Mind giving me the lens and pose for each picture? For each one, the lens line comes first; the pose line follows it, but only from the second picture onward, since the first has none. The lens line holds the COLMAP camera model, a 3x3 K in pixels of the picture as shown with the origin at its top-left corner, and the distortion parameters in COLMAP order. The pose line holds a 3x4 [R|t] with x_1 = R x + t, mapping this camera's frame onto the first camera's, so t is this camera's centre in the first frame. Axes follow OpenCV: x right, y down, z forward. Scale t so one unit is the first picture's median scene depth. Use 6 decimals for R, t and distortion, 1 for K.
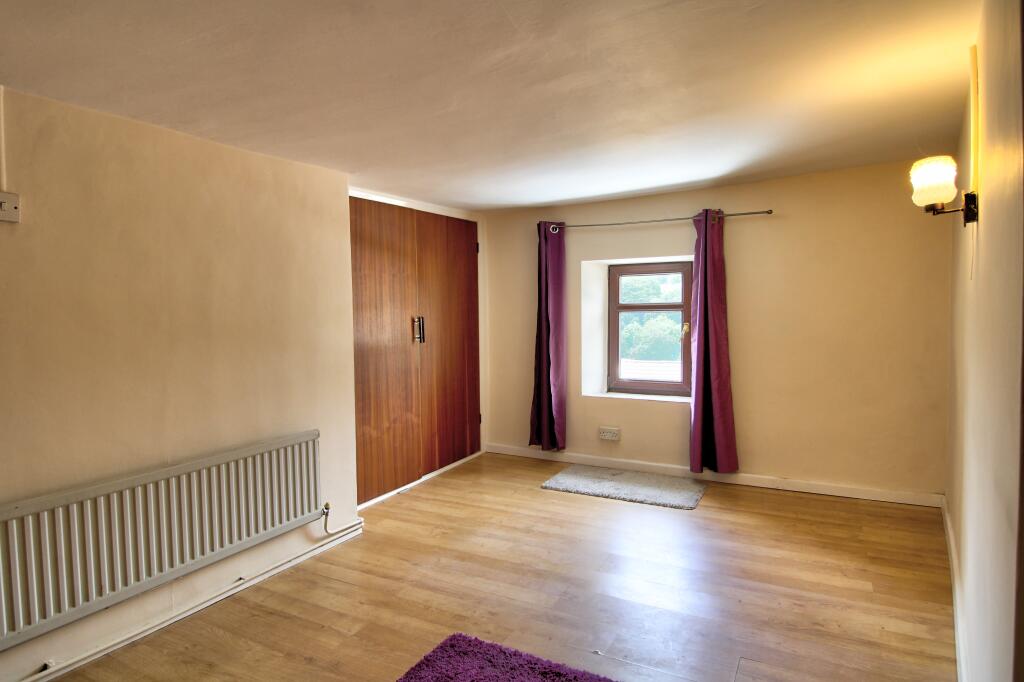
lens RADIAL K [[563.1, 0, 511.1], [0, 563.1, 336.4], [0, 0, 1]] dist [0.002683, -0.012121]
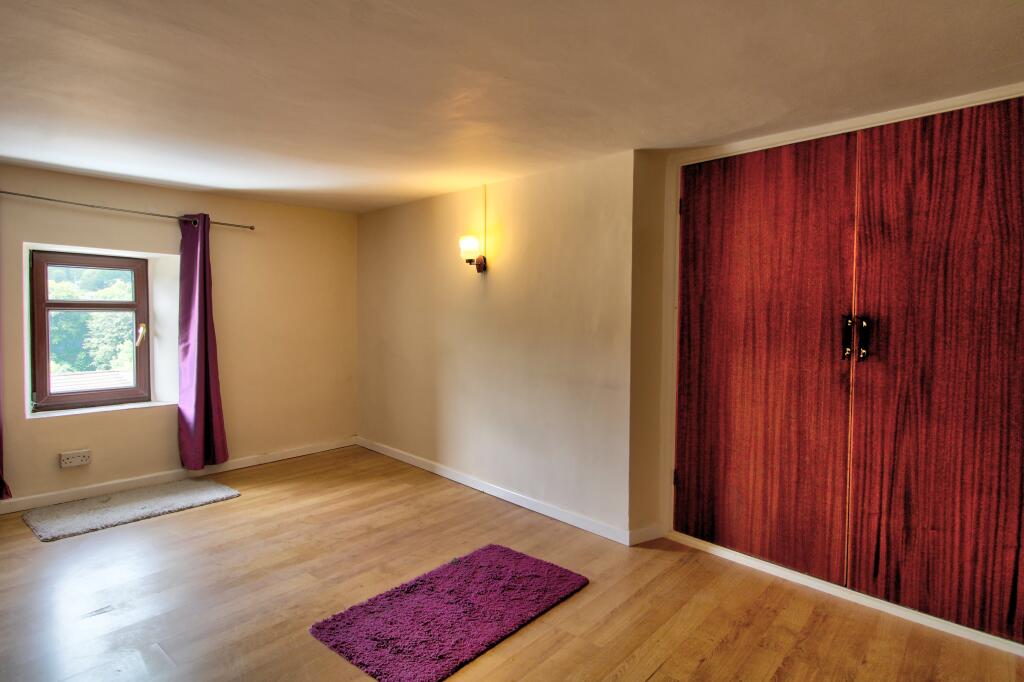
lens RADIAL K [[563.1, 0, 505.5], [0, 563.1, 339.1], [0, 0, 1]] dist [0.002683, -0.012121]
pose [[0.210771, -0.028879, 0.977109, -0.574996], [0.028346, 0.999324, 0.023421, -0.003605], [-0.977124, 0.022760, 0.211447, 0.246640]]
